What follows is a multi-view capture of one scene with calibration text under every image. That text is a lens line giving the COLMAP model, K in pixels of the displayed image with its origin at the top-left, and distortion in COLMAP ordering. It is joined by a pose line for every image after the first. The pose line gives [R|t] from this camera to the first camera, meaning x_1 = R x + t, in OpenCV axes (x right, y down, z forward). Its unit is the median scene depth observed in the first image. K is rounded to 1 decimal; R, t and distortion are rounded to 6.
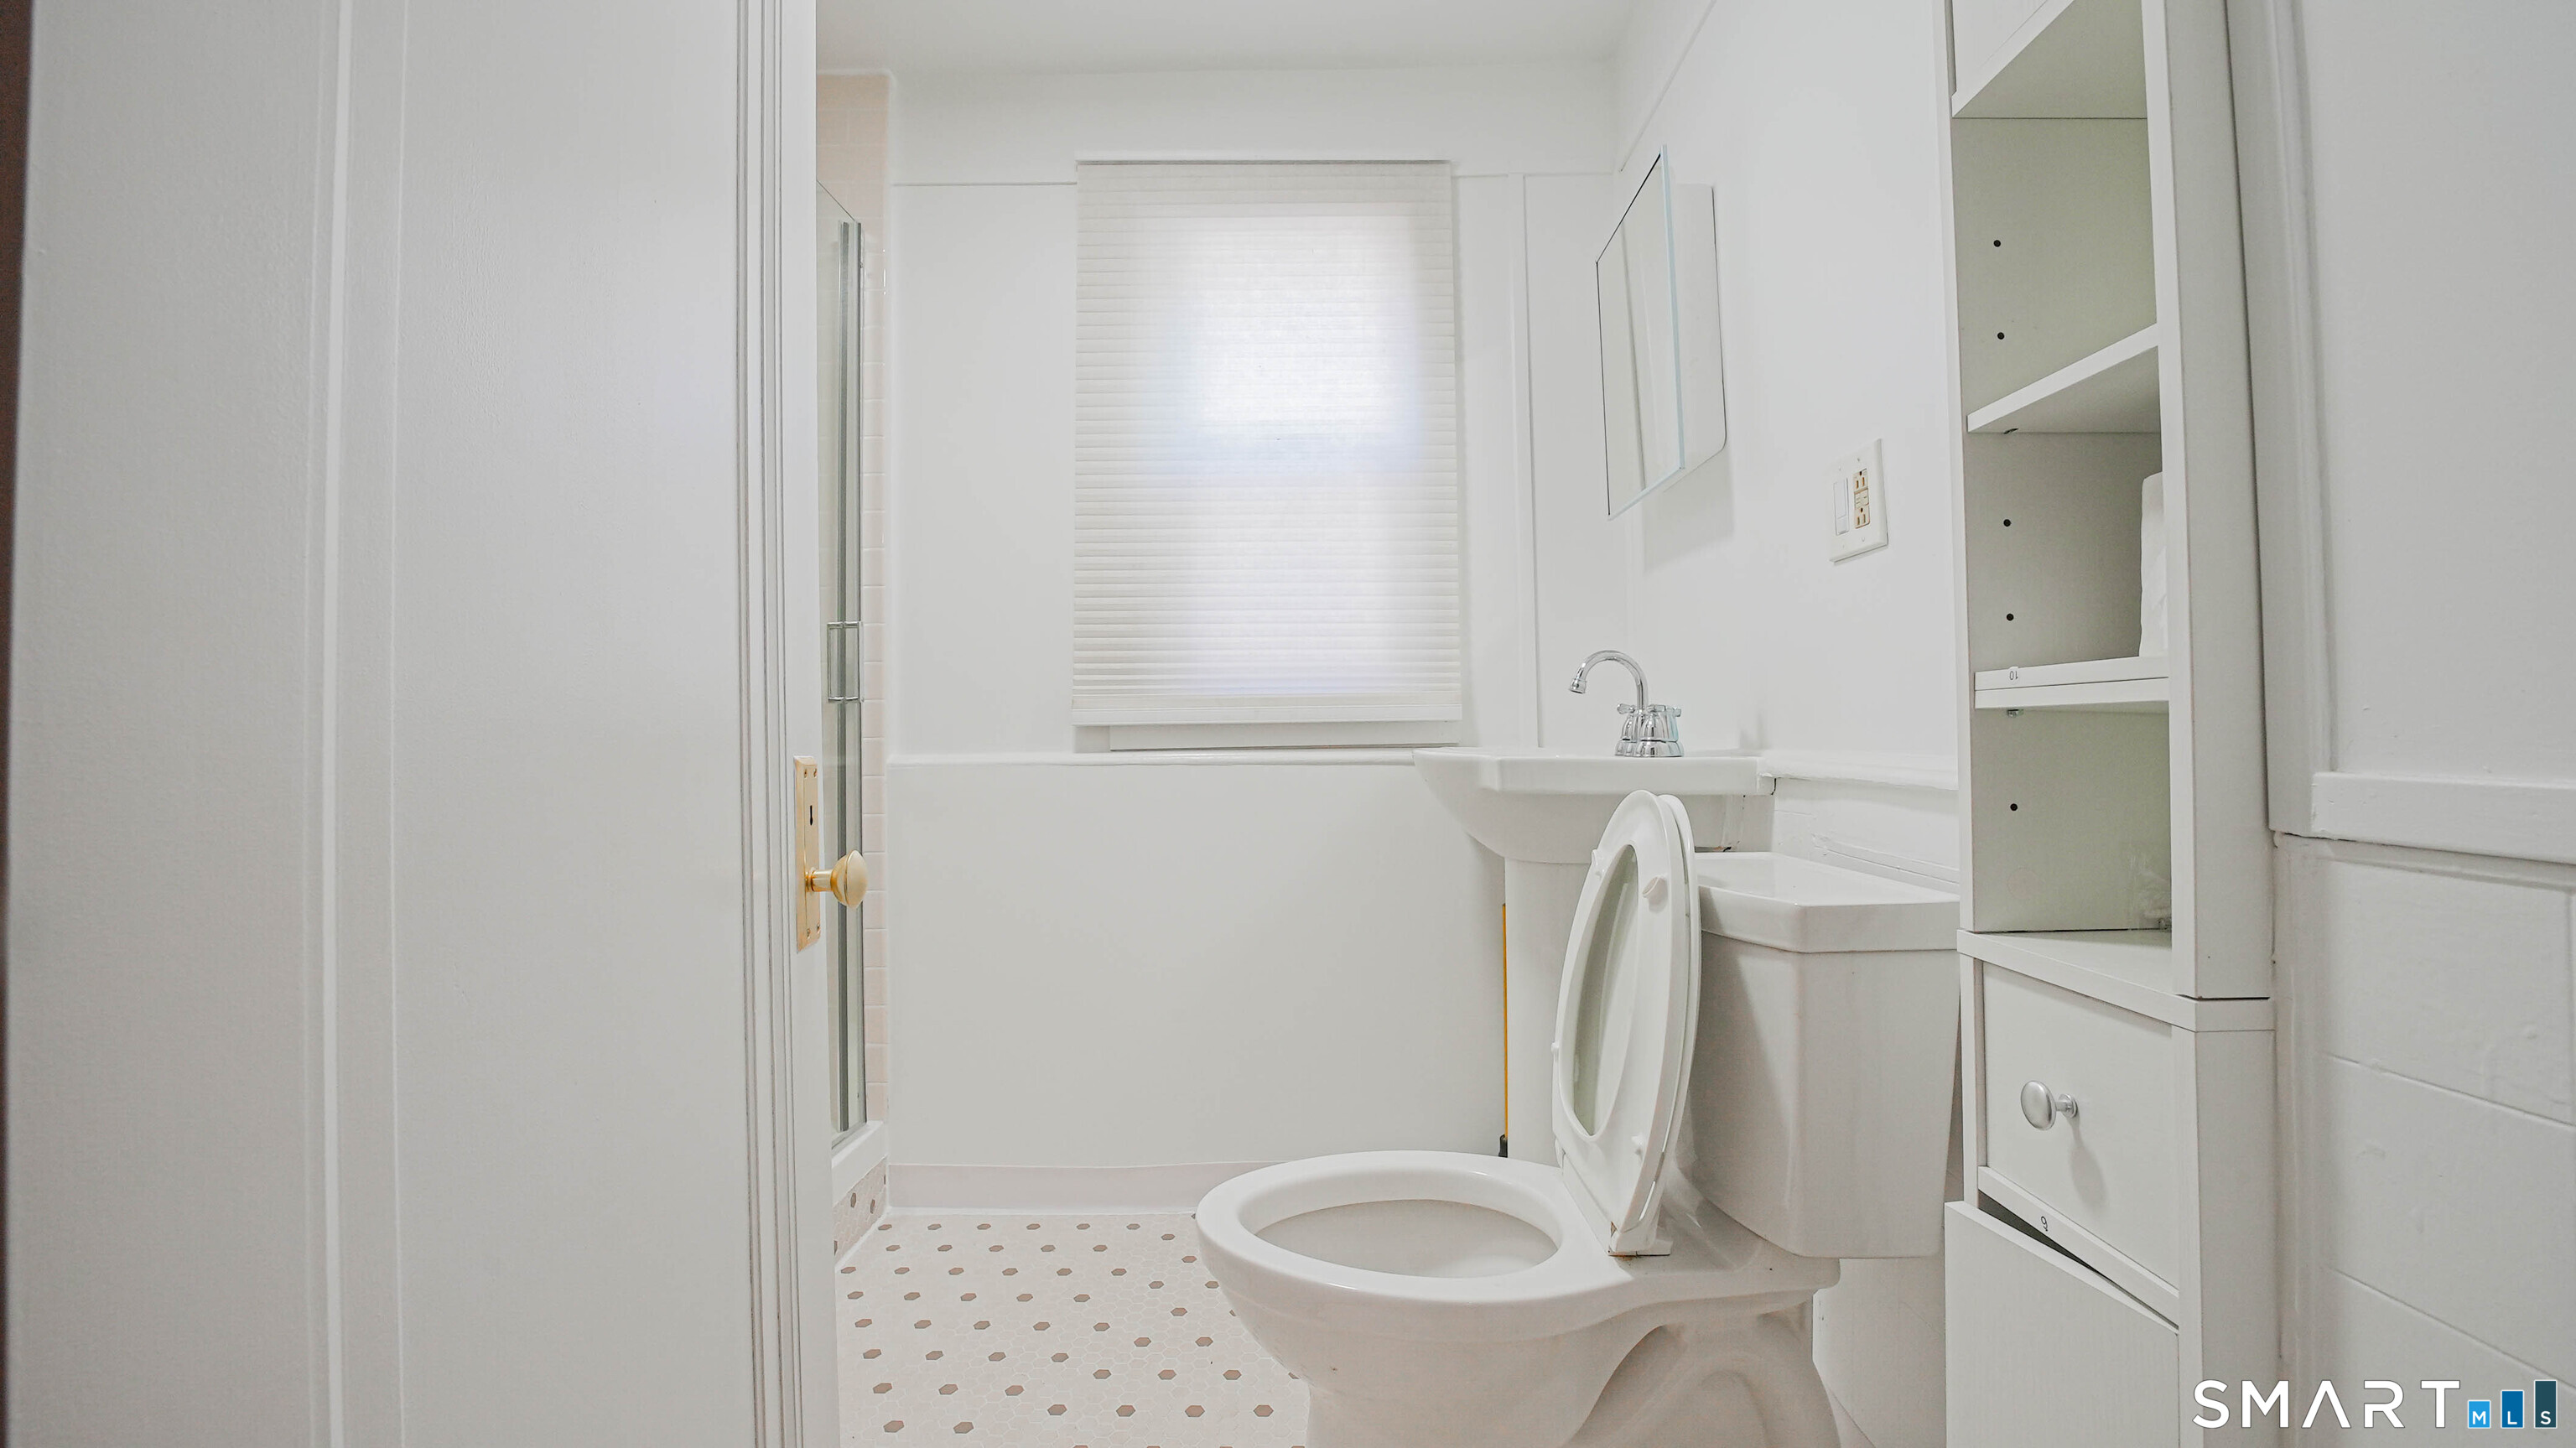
lens RADIAL K [[1055.4, 0, 1300.4], [0, 1055.4, 719.4], [0, 0, 1]] dist [-0.028139, 0.000173]
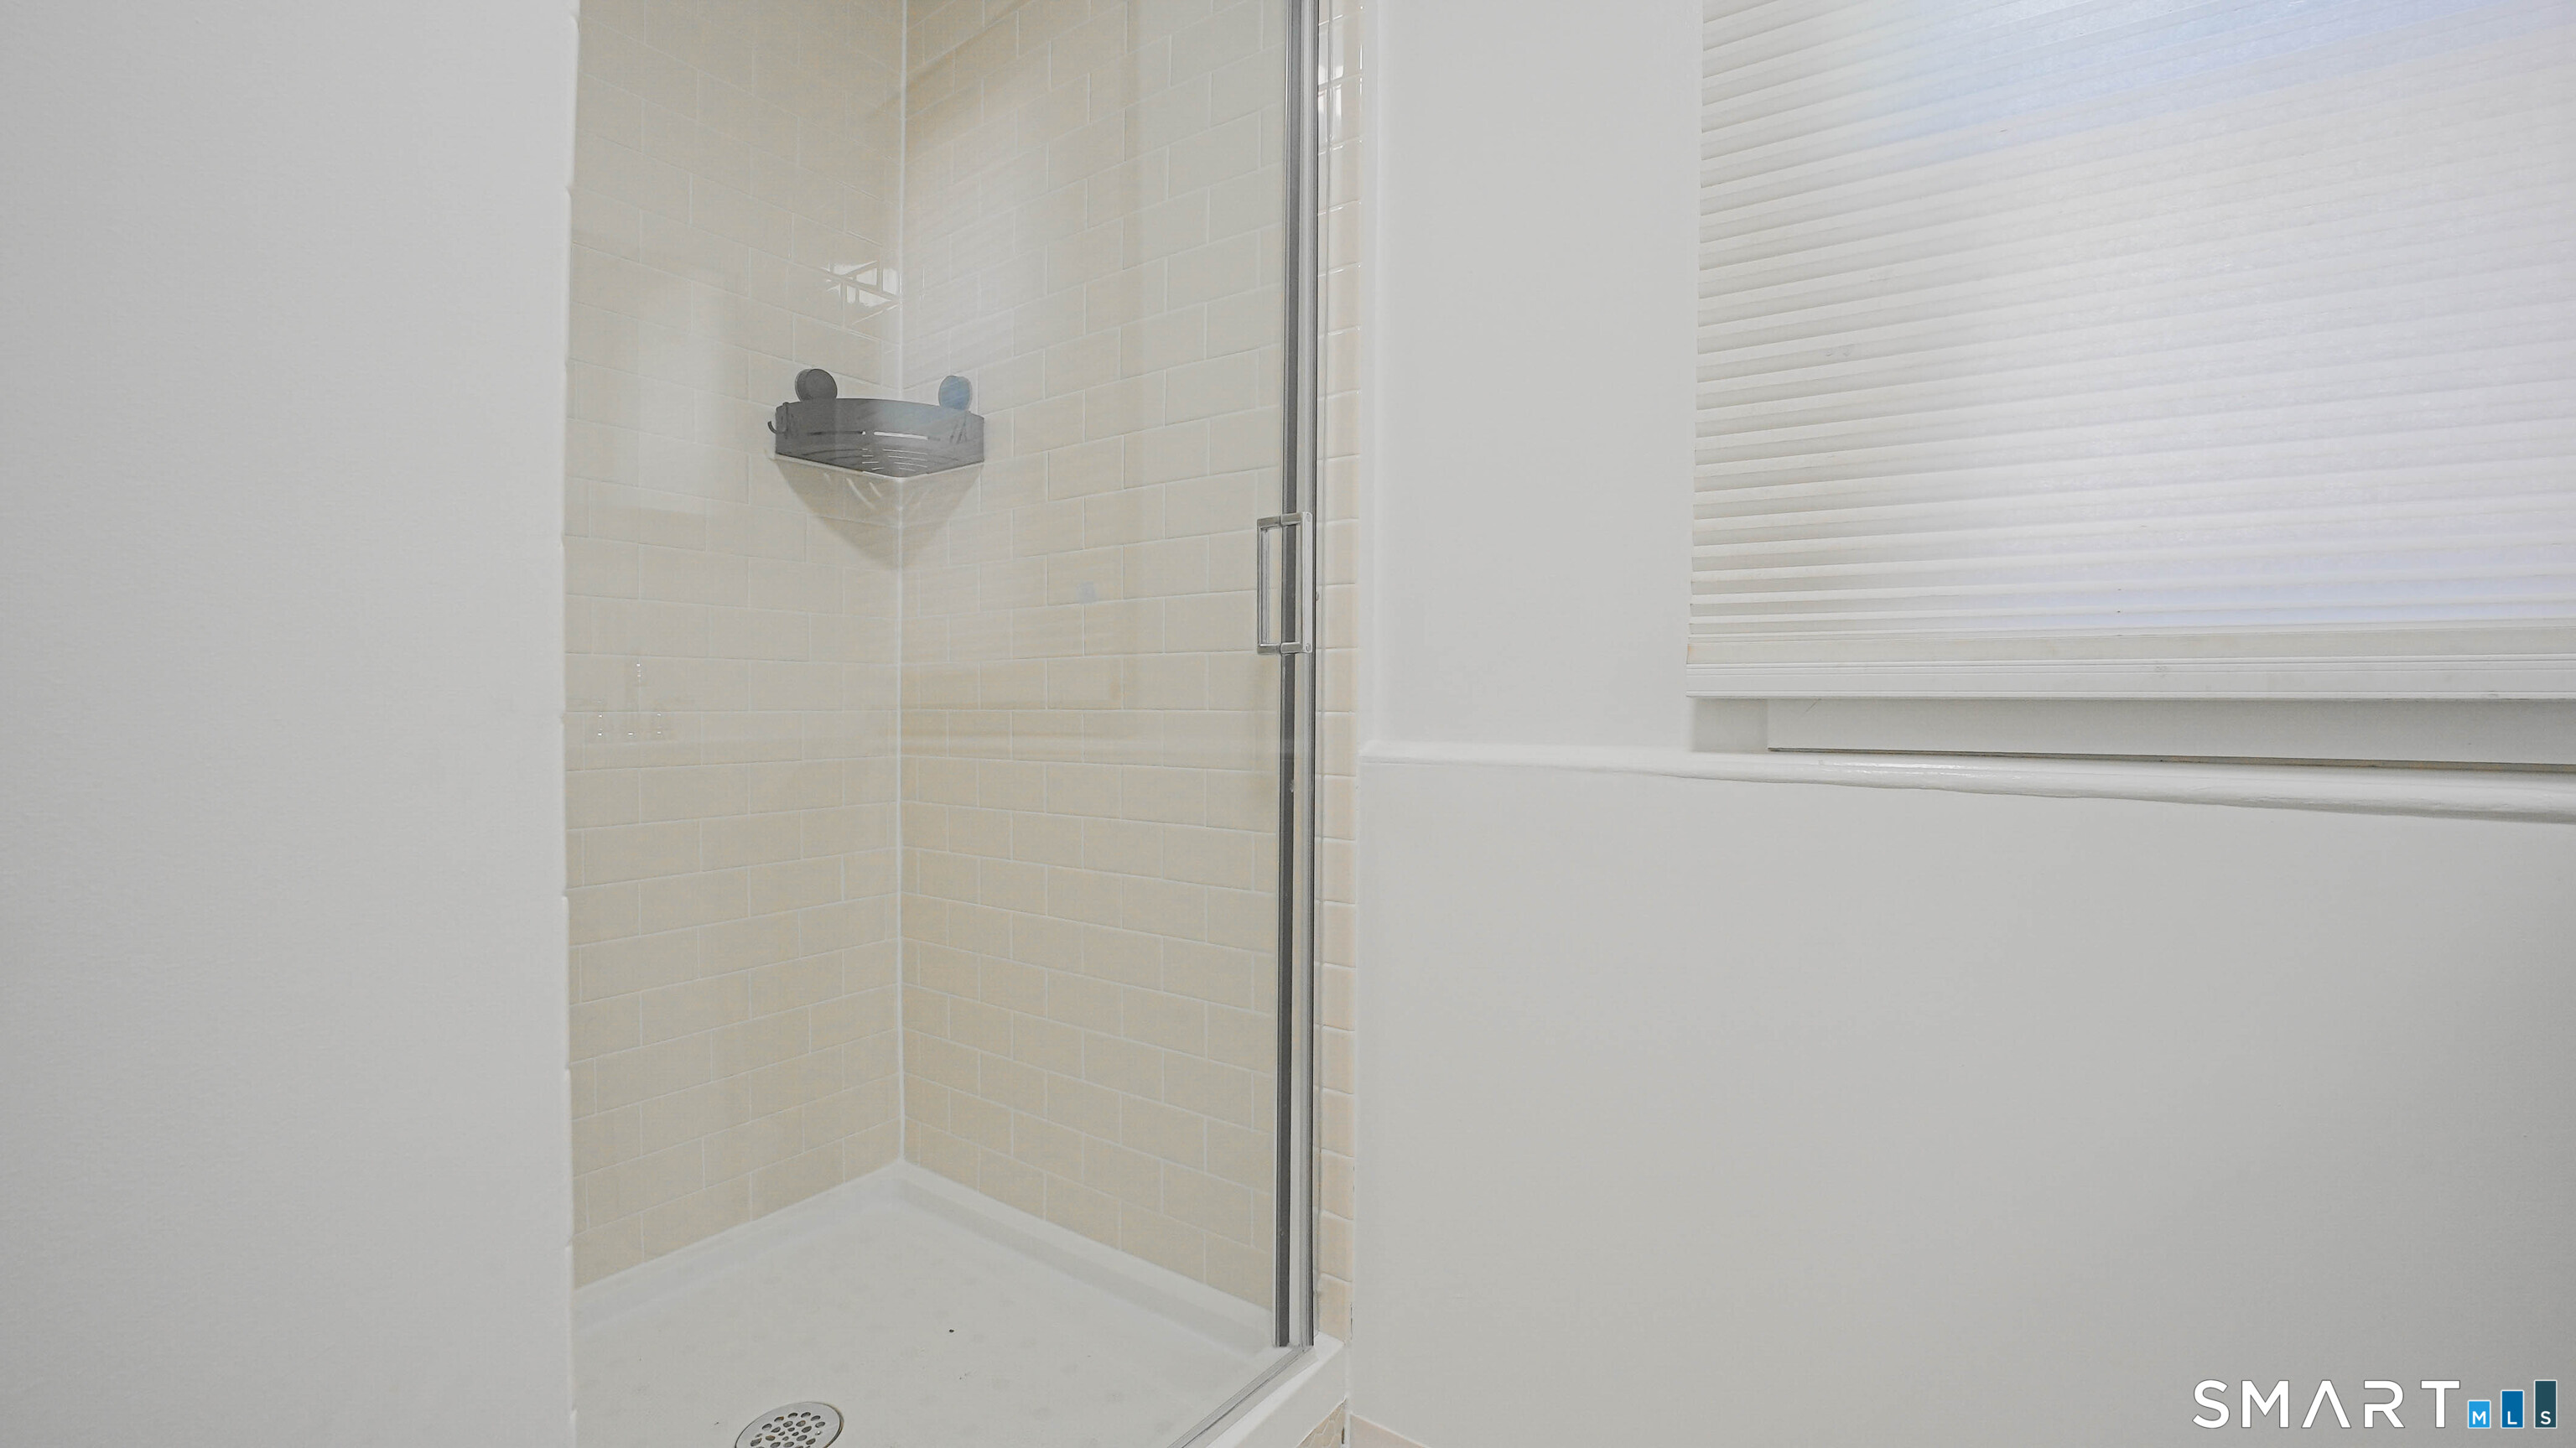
lens RADIAL K [[1055.4, 0, 1285.9], [0, 1055.4, 713.4], [0, 0, 1]] dist [-0.028139, 0.000173]
pose [[0.837524, 0.024421, -0.545854, -0.105419], [-0.012157, 0.999586, 0.026067, 0.003027], [0.546265, -0.015196, 0.837475, 0.486571]]
